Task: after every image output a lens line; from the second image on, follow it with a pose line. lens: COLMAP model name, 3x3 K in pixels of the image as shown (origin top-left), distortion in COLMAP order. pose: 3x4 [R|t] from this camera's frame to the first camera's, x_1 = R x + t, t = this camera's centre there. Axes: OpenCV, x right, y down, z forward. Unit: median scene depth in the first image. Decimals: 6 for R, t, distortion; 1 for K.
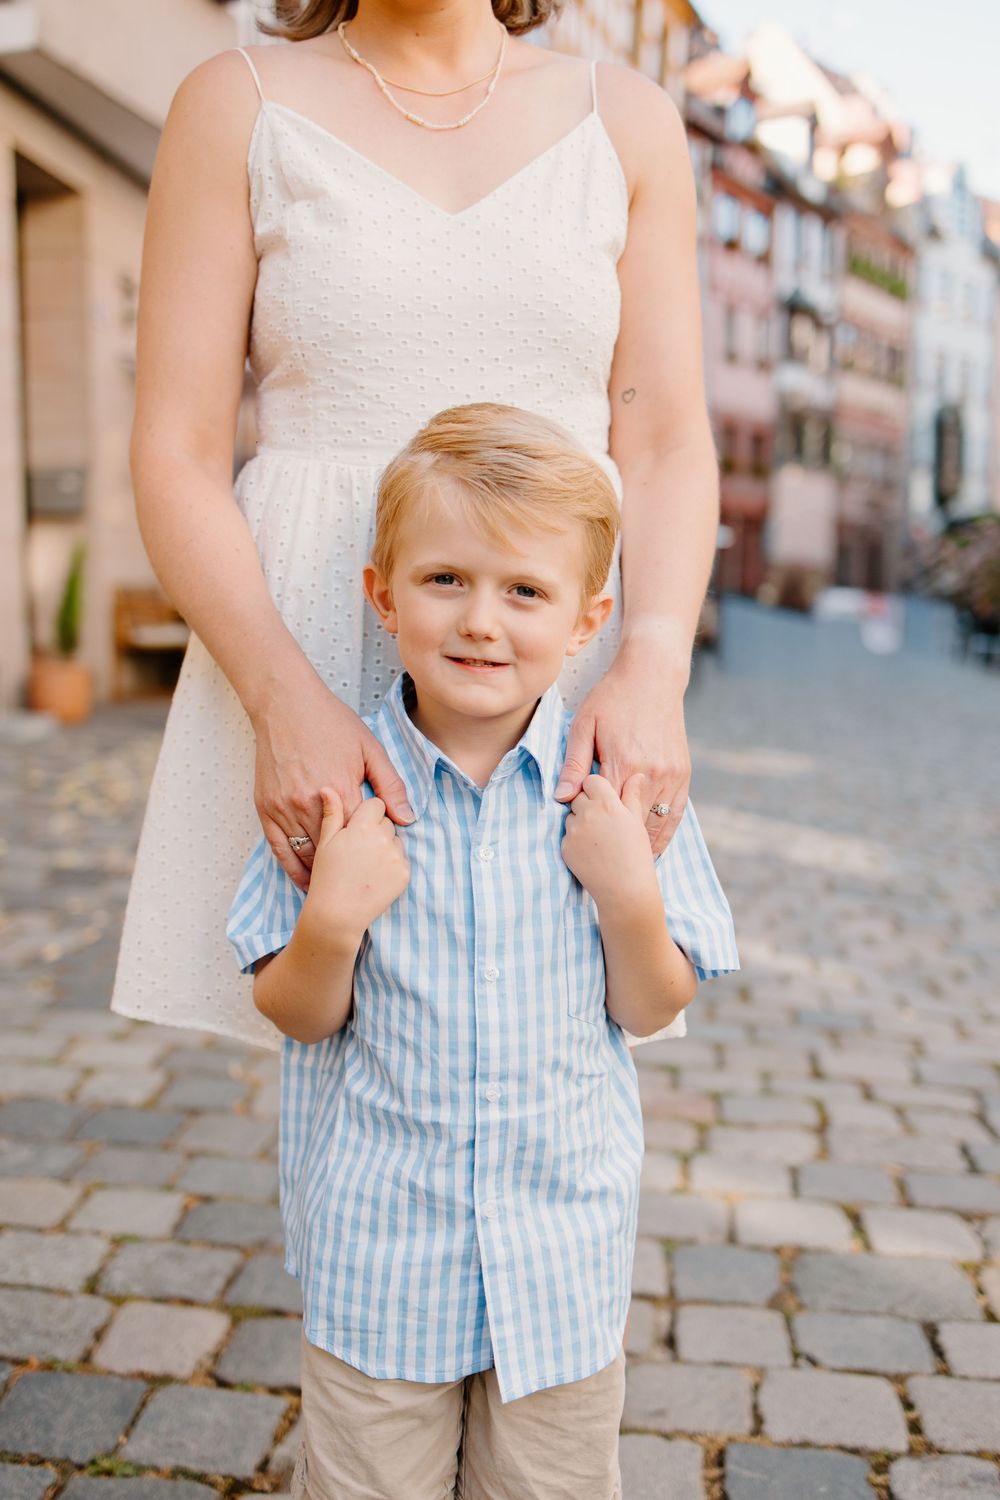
lens RADIAL K [[1456.3, 0, 538.8], [0, 1456.3, 750.2], [0, 0, 1]] dist [0.006912, -0.013575]
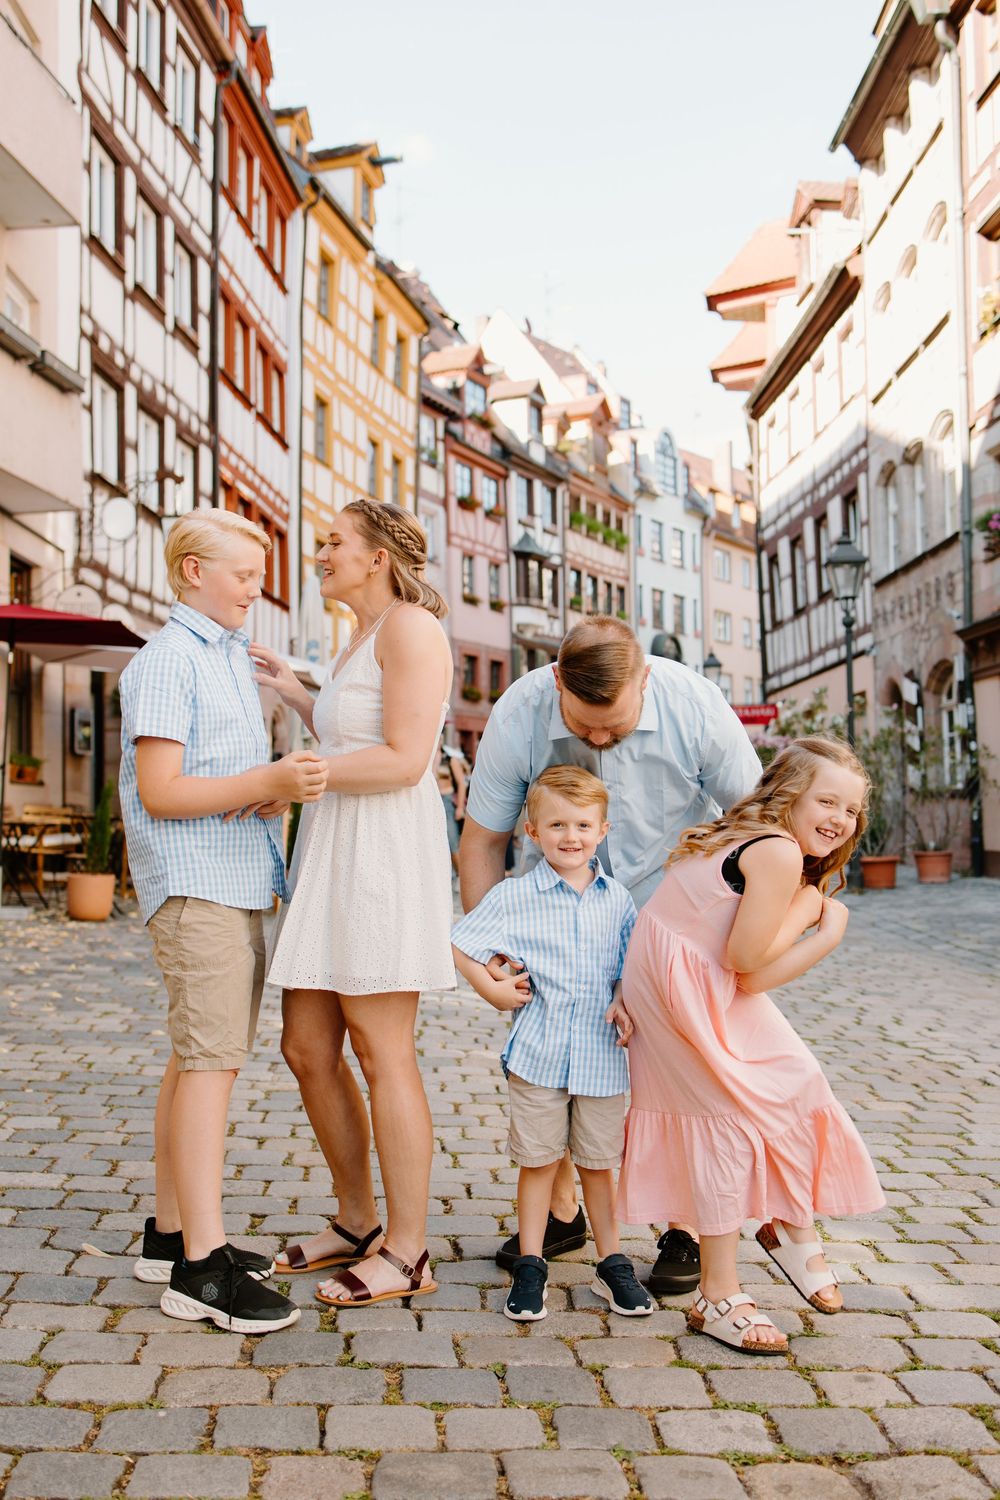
lens RADIAL K [[1555.1, 0, 497.5], [0, 1555.1, 756.4], [0, 0, 1]] dist [0.001920, -0.005117]
pose [[0.992113, -0.006668, 0.125167, 0.012502], [0.024014, 0.990198, -0.137589, 0.186384], [-0.123022, 0.139510, 0.982549, -1.757857]]
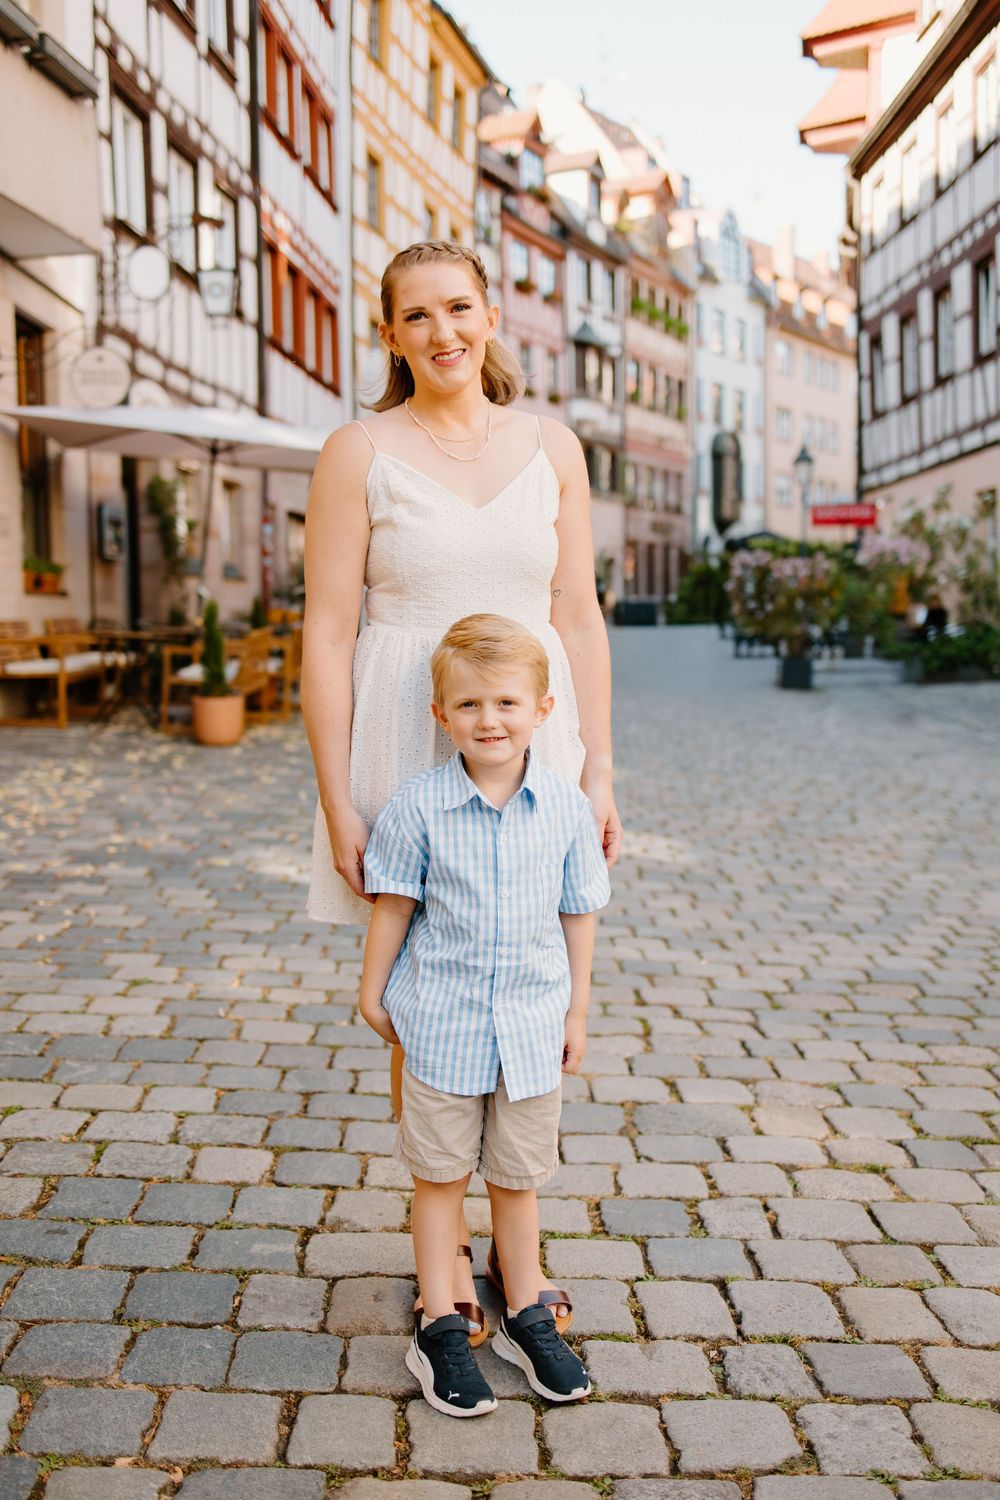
lens RADIAL K [[1441.7, 0, 496.7], [0, 1441.7, 747.9], [0, 0, 1]] dist [-0.010069, -0.010105]
pose [[0.993644, -0.019670, 0.110838, -0.115549], [0.020565, 0.999764, -0.006940, -0.015551], [-0.110676, 0.009175, 0.993814, -0.441522]]
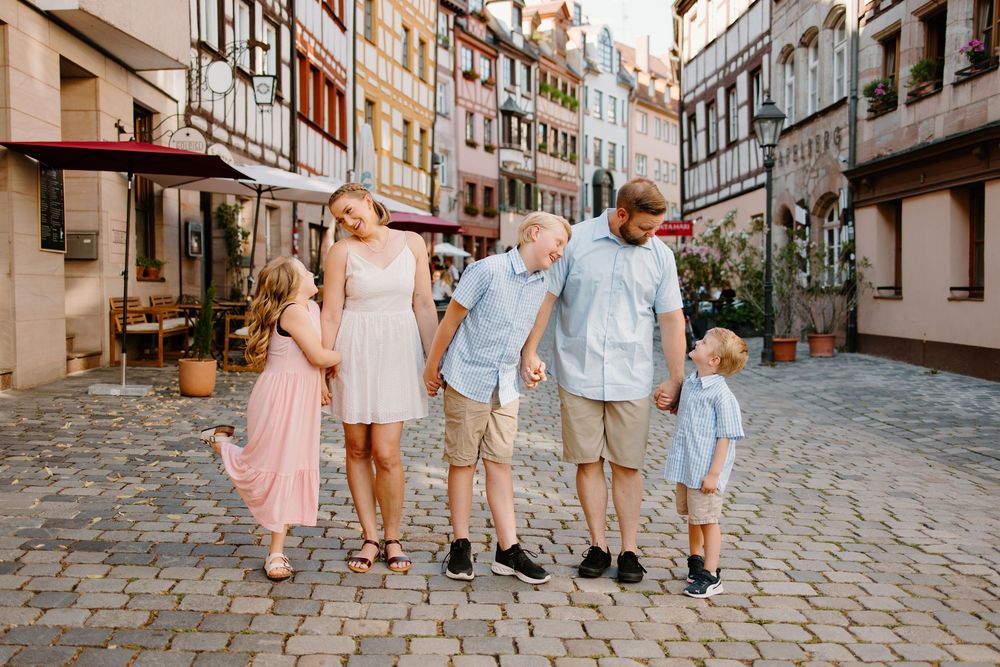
lens RADIAL K [[987.8, 0, 499.7], [0, 987.8, 335.8], [0, 0, 1]] dist [0.001460, 0.000336]
pose [[0.988461, -0.009922, 0.151147, -0.050553], [0.017195, 0.998752, -0.046888, -0.026119], [-0.150493, 0.048946, 0.987399, -0.852331]]
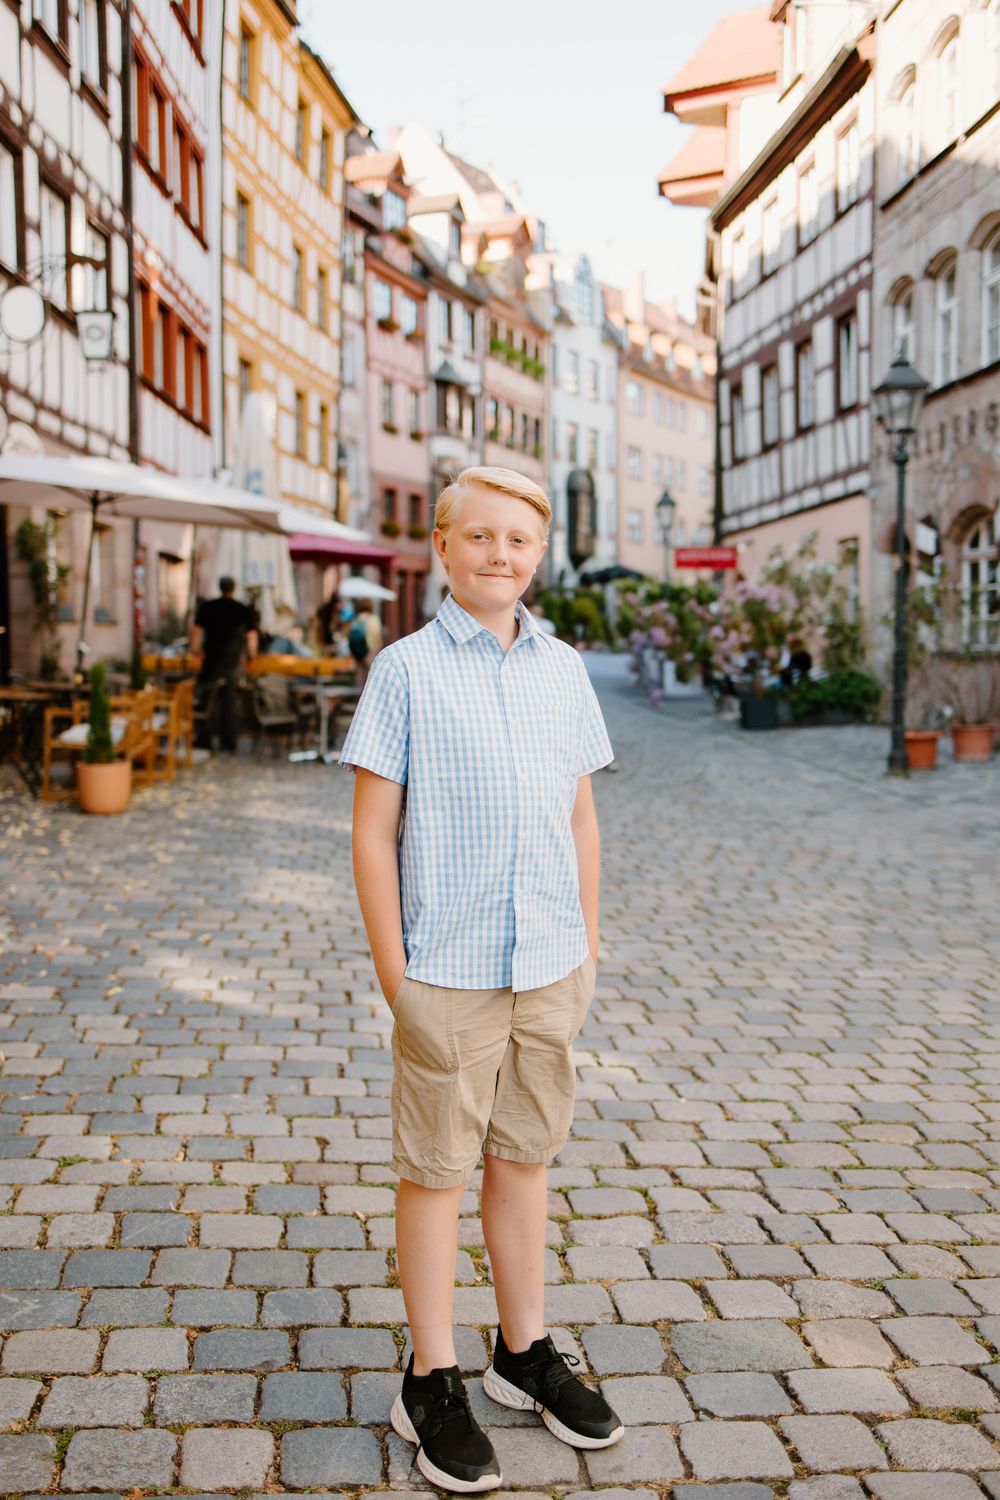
lens RADIAL K [[1394.9, 0, 473.5], [0, 1394.9, 737.4], [0, 0, 1]] dist [-0.003415, -0.008472]
pose [[0.978707, -0.020452, 0.204242, -0.231243], [0.025507, 0.999429, -0.022144, -0.156552], [-0.203672, 0.026882, 0.978670, -0.203641]]
